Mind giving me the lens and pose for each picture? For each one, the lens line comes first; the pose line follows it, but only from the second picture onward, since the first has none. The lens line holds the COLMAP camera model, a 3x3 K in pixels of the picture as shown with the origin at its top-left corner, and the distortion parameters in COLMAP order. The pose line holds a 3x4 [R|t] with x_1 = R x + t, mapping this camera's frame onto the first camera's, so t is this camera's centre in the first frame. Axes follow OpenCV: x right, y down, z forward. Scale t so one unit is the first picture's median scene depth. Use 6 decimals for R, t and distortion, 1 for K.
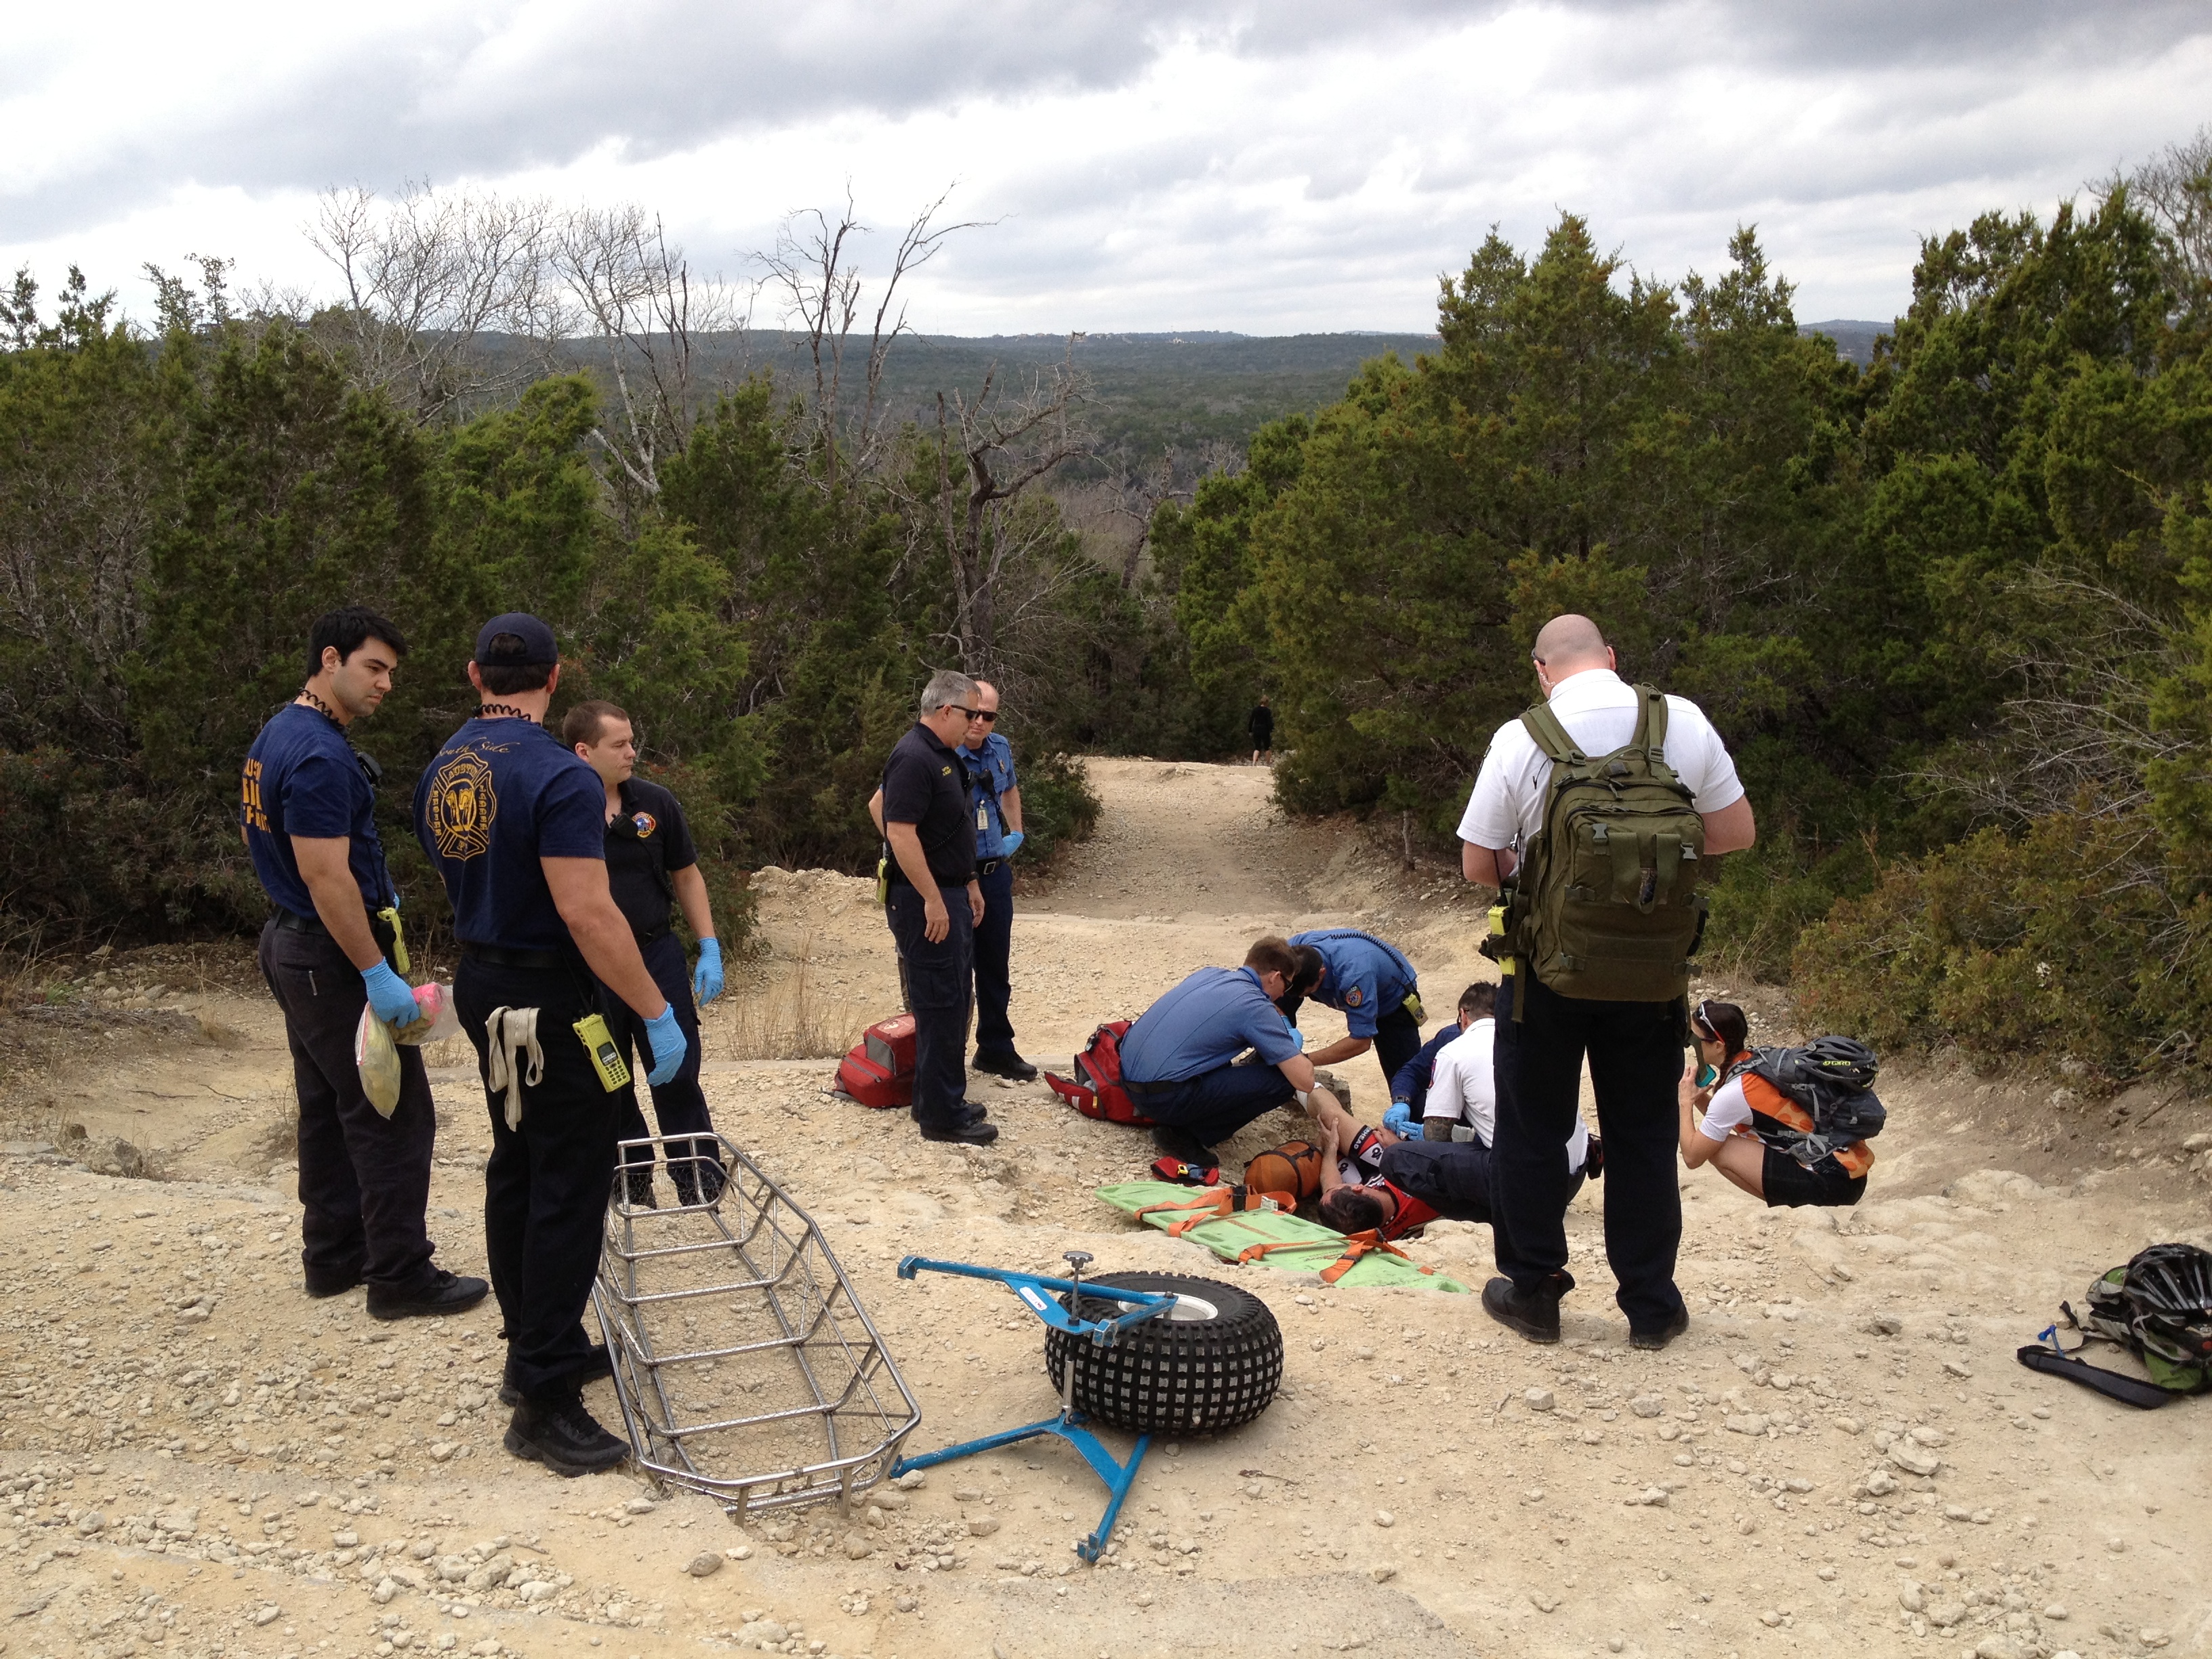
lens RADIAL K [[2065.5, 0, 994.1], [0, 2065.5, 921.3], [0, 0, 1]] dist [0.026115, 0.000000]
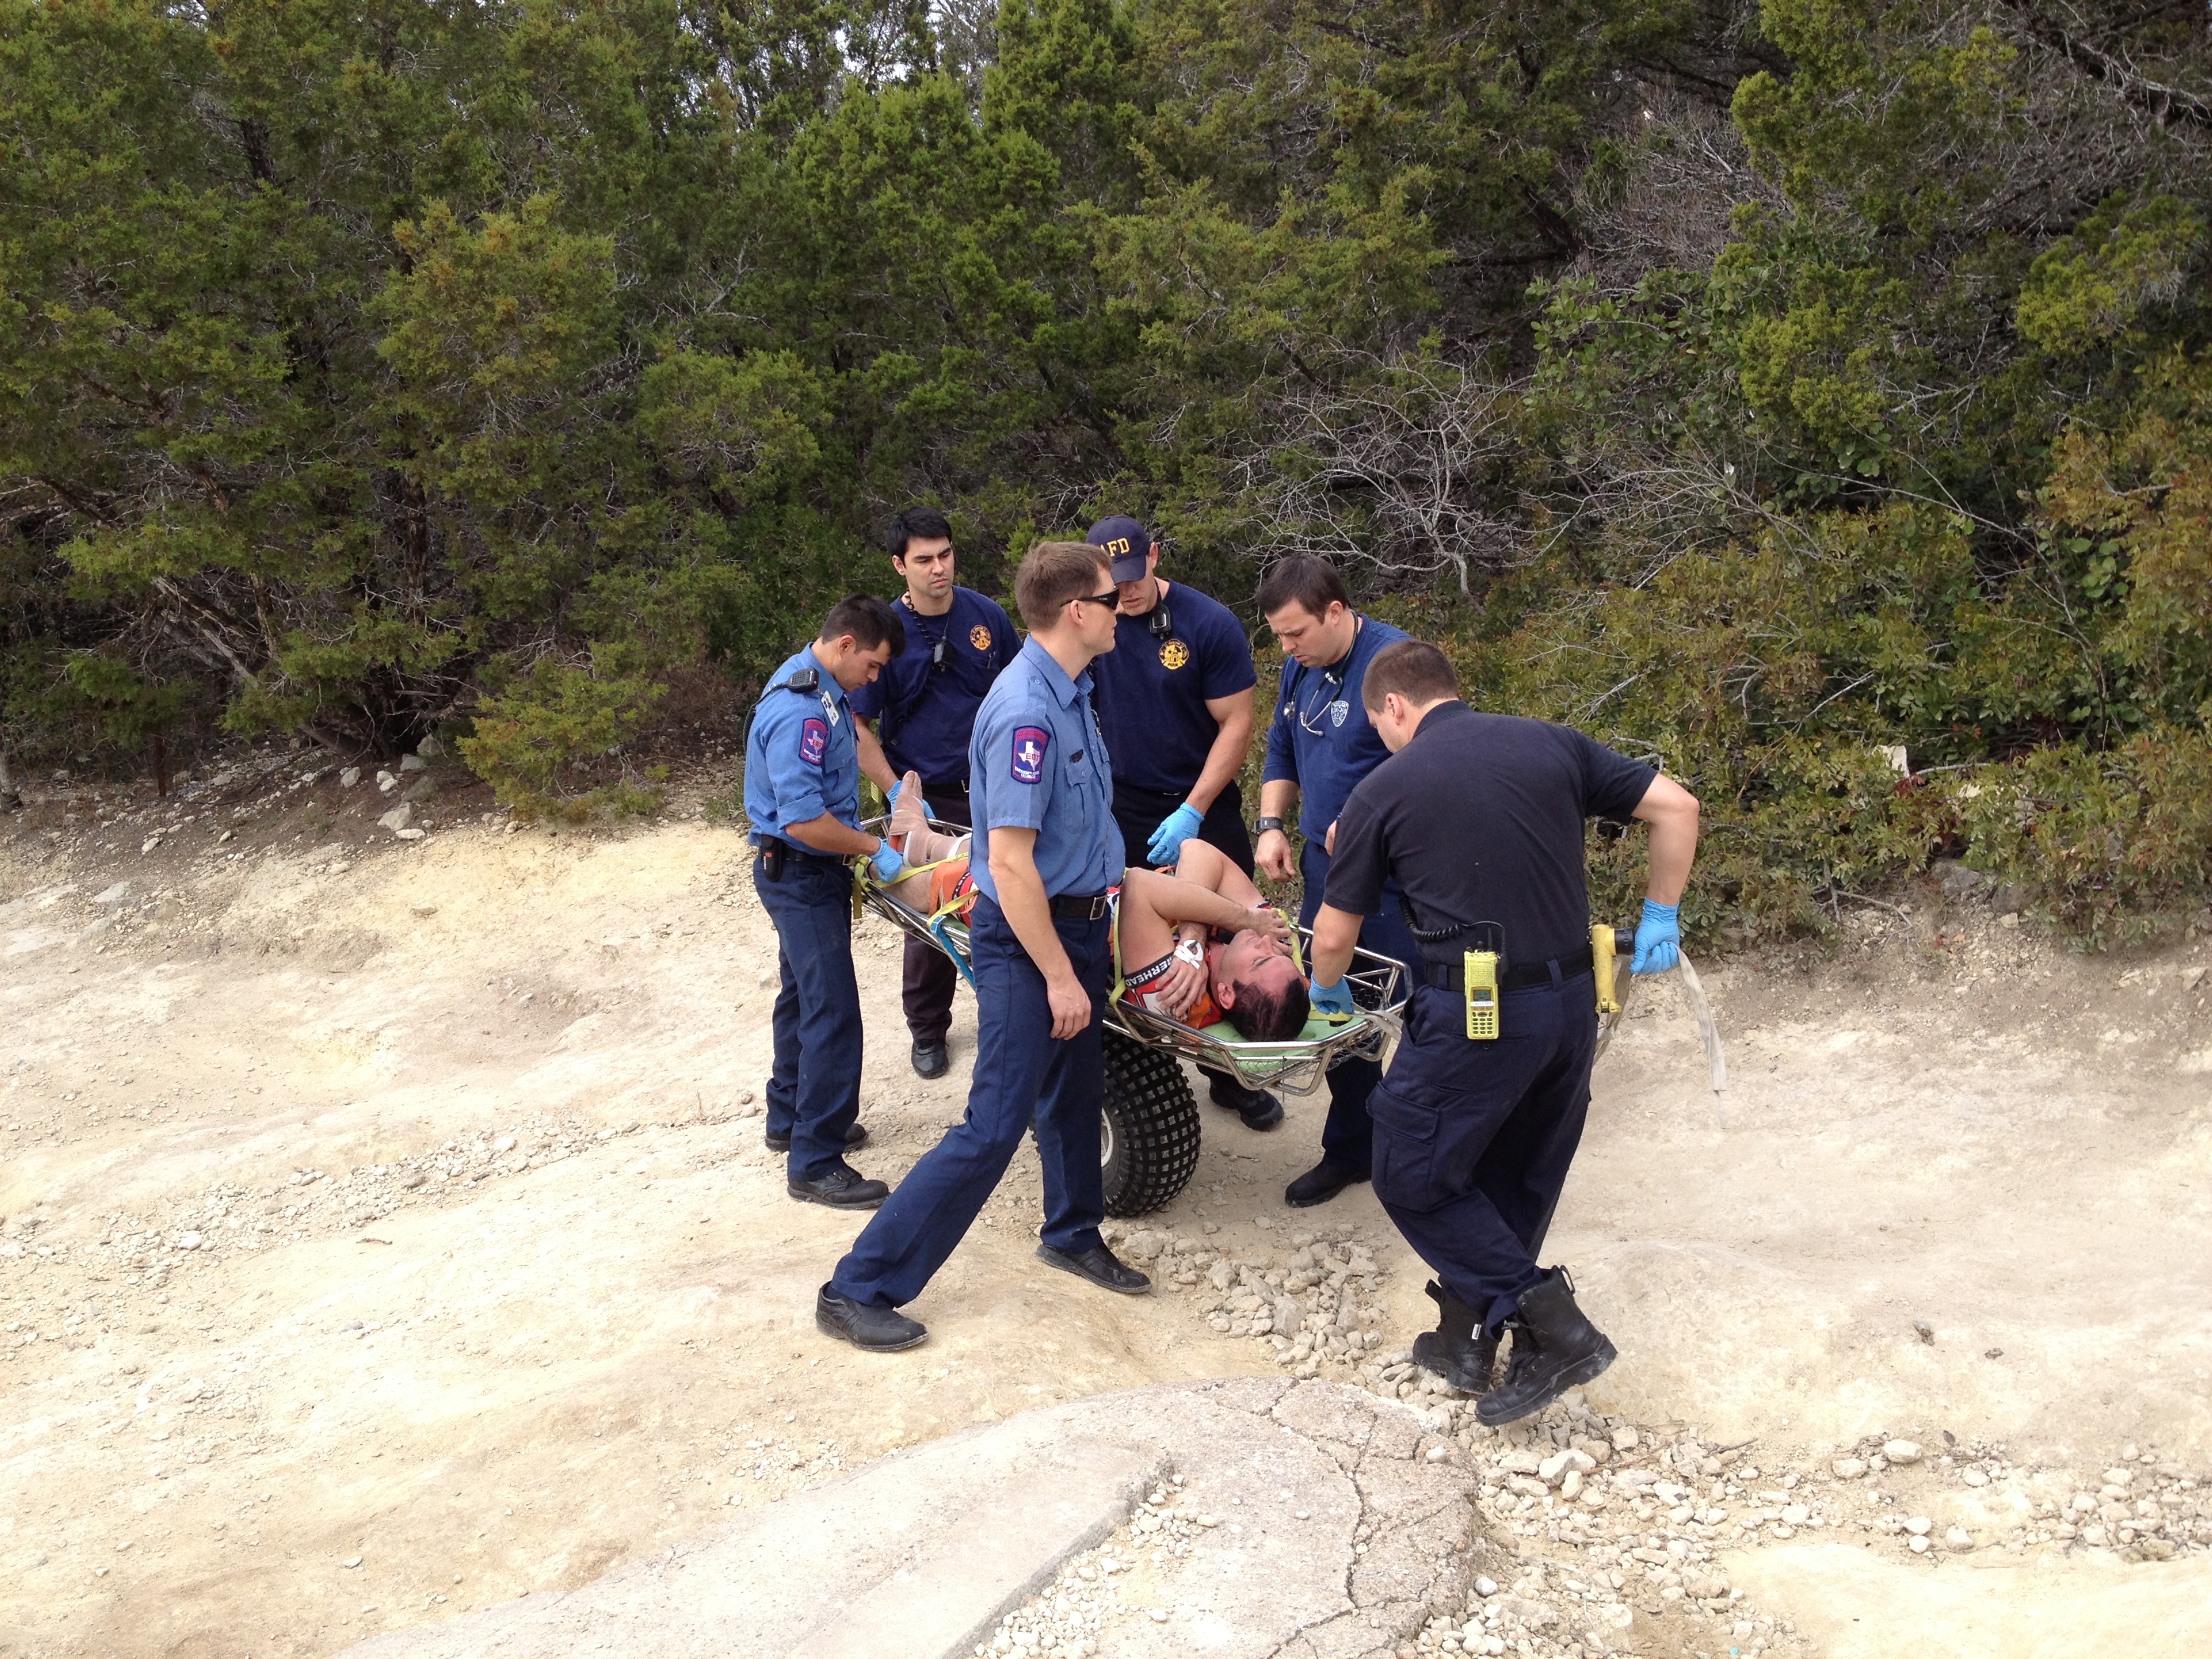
lens RADIAL K [[2116.9, 0, 1077.2], [0, 2116.9, 810.2], [0, 0, 1]] dist [0.025536, 0.000000]
pose [[0.651881, -0.199497, 0.731610, -0.061297], [0.180998, 0.977823, 0.105361, -0.037220], [-0.736404, 0.063737, 0.673533, 0.377991]]
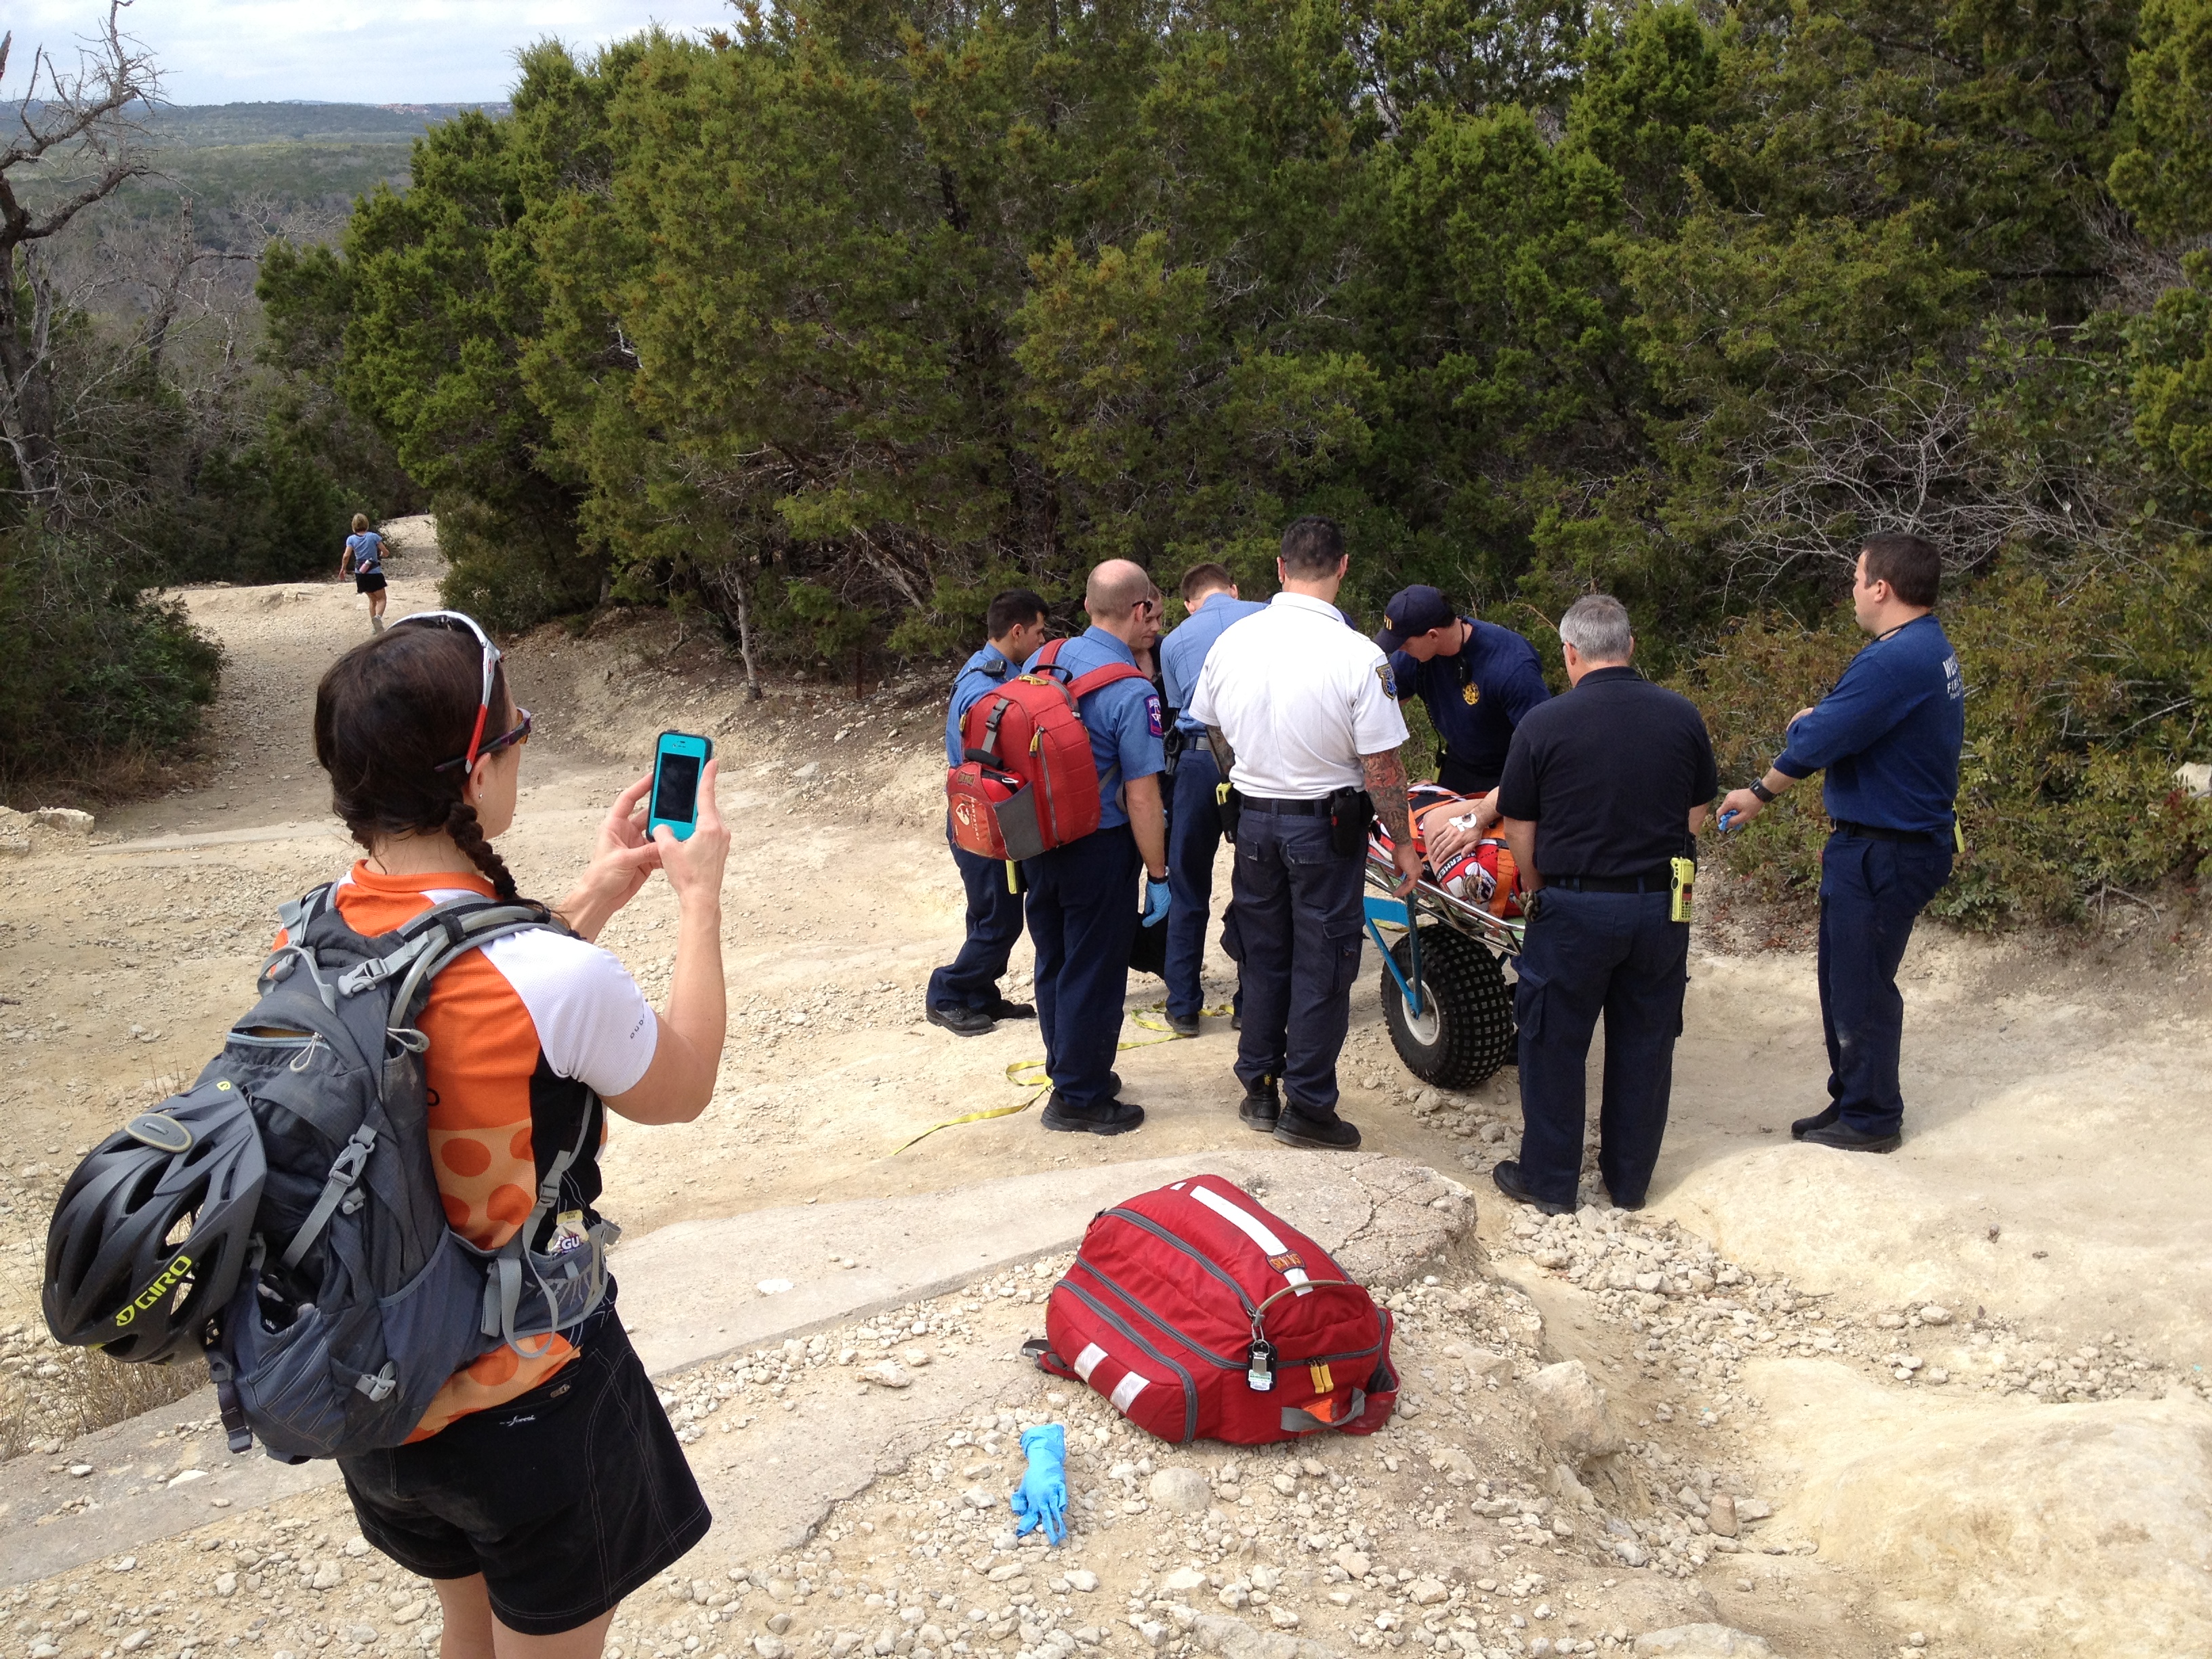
lens RADIAL K [[2116.9, 0, 1041.6], [0, 2116.9, 813.2], [0, 0, 1]] dist [0.025536, 0.000000]
pose [[0.880347, -0.146588, 0.451110, -0.074546], [0.124981, 0.989127, 0.077515, -0.033891], [-0.457568, -0.011860, 0.889096, 0.275907]]
